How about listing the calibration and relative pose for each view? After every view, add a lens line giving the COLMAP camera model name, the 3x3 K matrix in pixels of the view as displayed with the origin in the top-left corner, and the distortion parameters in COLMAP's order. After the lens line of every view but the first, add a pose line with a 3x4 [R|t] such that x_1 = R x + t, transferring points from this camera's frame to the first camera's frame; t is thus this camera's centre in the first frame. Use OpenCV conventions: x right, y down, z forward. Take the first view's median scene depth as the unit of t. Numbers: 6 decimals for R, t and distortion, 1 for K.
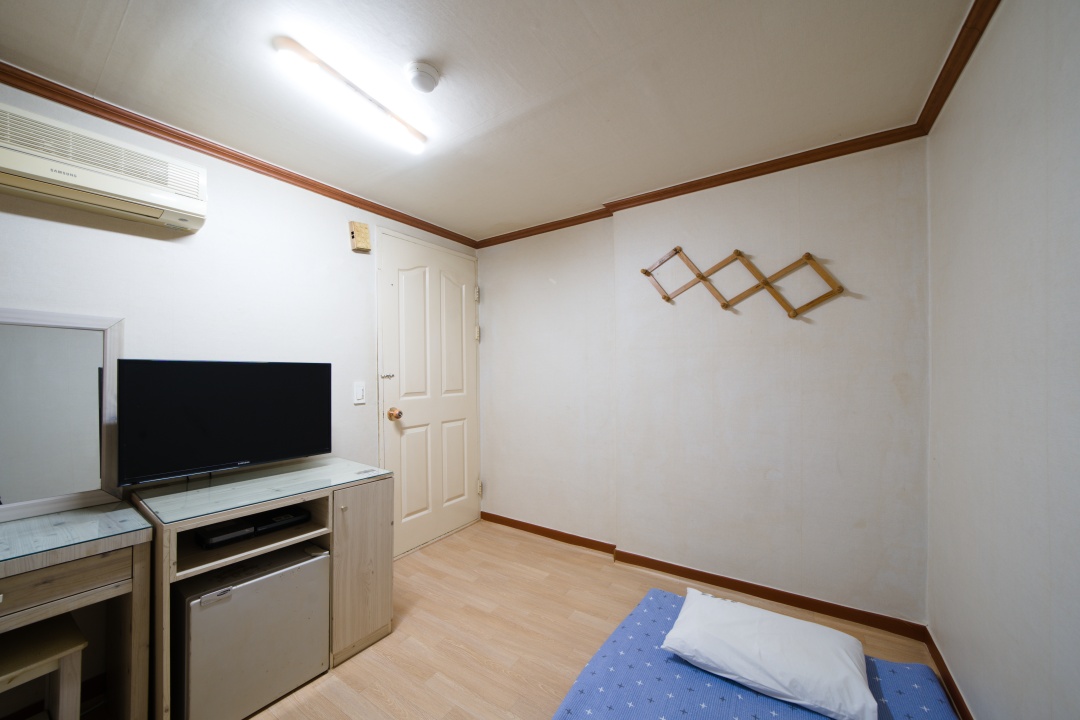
lens RADIAL K [[400.5, 0, 540.5], [0, 400.5, 363.5], [0, 0, 1]] dist [-0.014834, -0.000140]
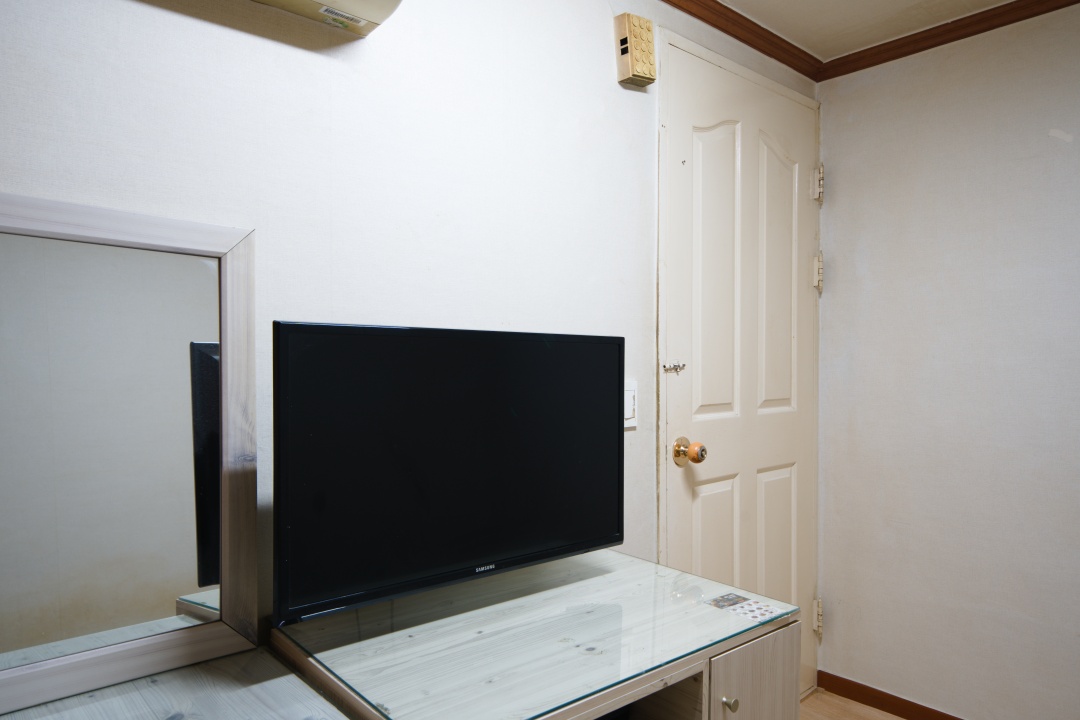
lens RADIAL K [[728.3, 0, 539.8], [0, 728.3, 361.3], [0, 0, 1]] dist [0.034280, 0.001053]
pose [[0.973415, 0.014479, -0.228589, -0.342100], [-0.008589, 0.999605, 0.026741, 0.004305], [0.228886, -0.024067, 0.973156, 0.168219]]
